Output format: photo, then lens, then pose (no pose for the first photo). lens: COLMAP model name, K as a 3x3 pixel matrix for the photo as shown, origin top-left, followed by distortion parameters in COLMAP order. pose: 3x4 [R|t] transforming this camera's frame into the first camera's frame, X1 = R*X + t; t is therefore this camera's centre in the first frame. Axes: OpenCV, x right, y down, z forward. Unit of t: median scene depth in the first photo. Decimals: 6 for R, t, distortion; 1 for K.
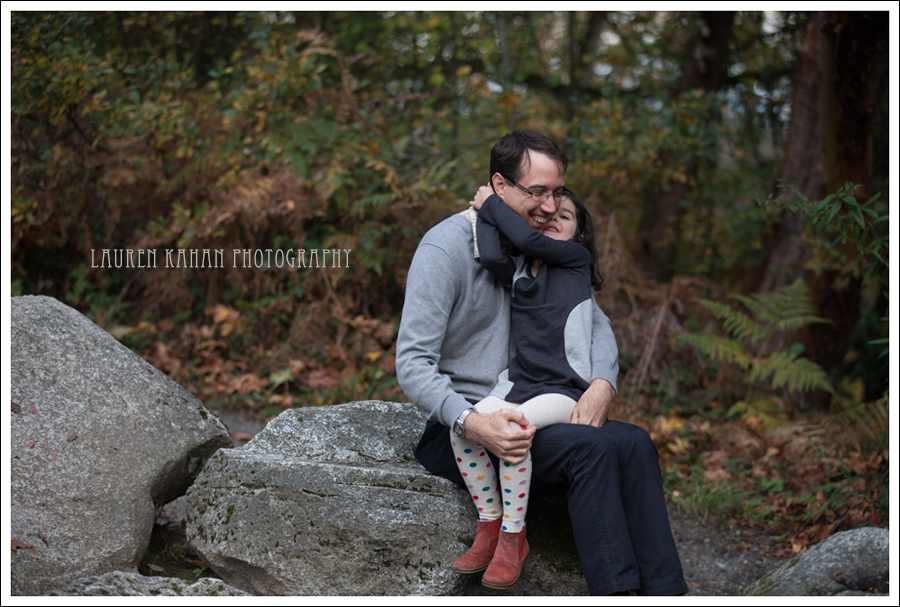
lens RADIAL K [[2694.6, 0, 450.4], [0, 2694.6, 303.4], [0, 0, 1]] dist [-0.024884, 0.000000]
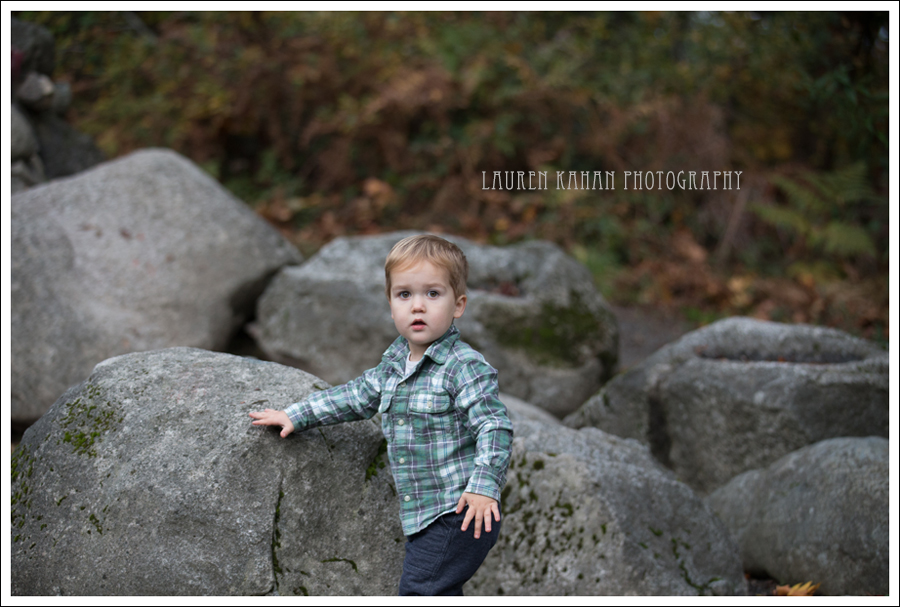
lens RADIAL K [[2561.8, 0, 449.2], [0, 2561.8, 303.3], [0, 0, 1]] dist [0.081240, 0.000000]
pose [[0.992791, 0.015771, -0.118820, 0.080286], [-0.012345, 0.999488, 0.029516, 0.020699], [0.119225, -0.027836, 0.992477, -0.104383]]
